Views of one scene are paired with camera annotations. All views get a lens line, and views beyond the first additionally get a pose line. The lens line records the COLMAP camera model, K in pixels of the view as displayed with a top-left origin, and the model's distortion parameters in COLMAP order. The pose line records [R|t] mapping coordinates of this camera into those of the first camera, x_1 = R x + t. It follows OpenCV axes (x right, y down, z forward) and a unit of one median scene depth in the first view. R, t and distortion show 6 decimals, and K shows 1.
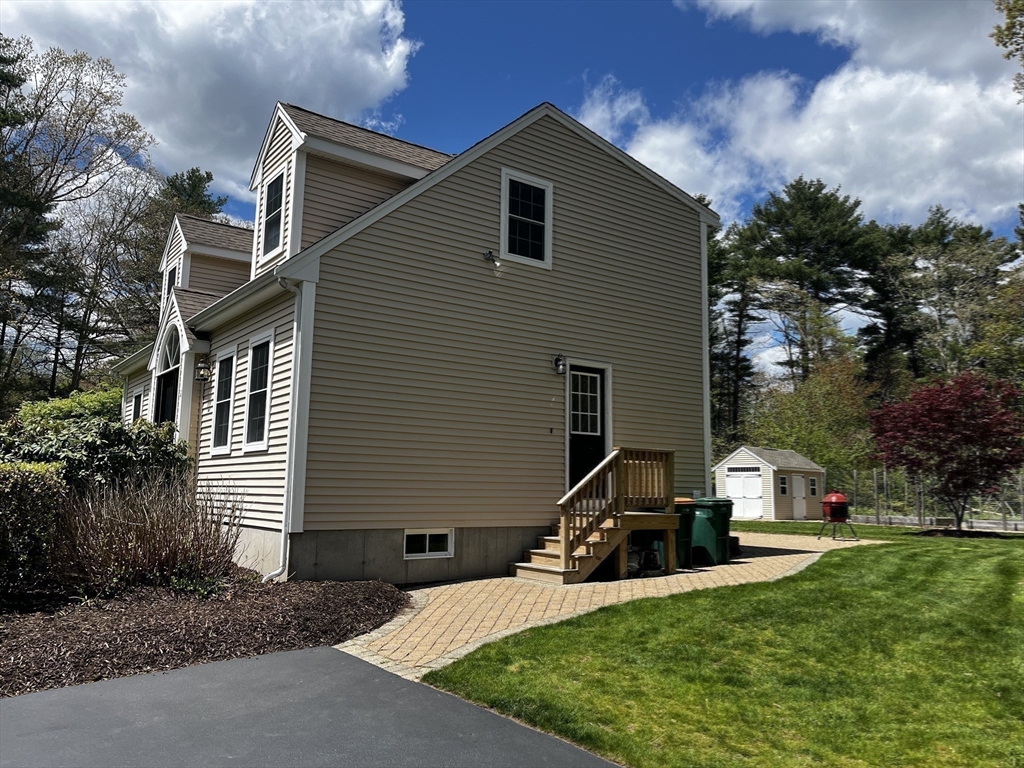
lens RADIAL K [[779.9, 0, 517.4], [0, 779.9, 382.1], [0, 0, 1]] dist [0.068245, -0.108389]
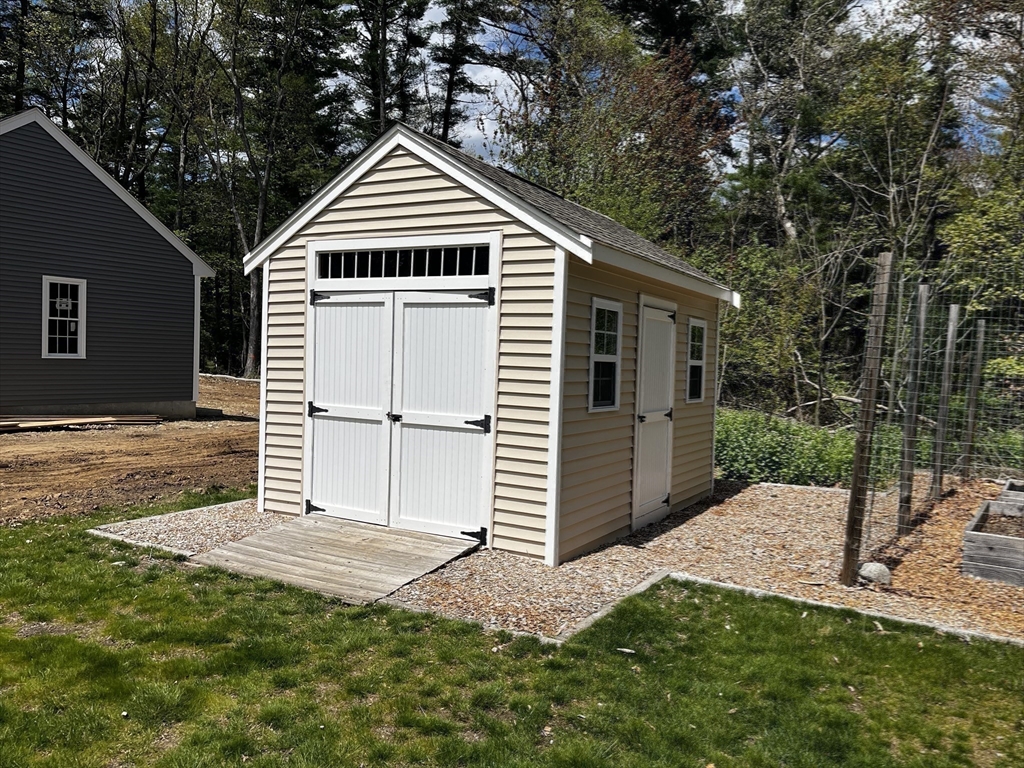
lens RADIAL K [[779.9, 0, 517.4], [0, 779.9, 382.1], [0, 0, 1]] dist [0.068245, -0.108389]
pose [[0.933385, 0.005119, 0.358841, 0.110216], [-0.072168, 0.982149, 0.173708, 0.046485], [-0.351546, -0.188033, 0.917093, 0.363177]]
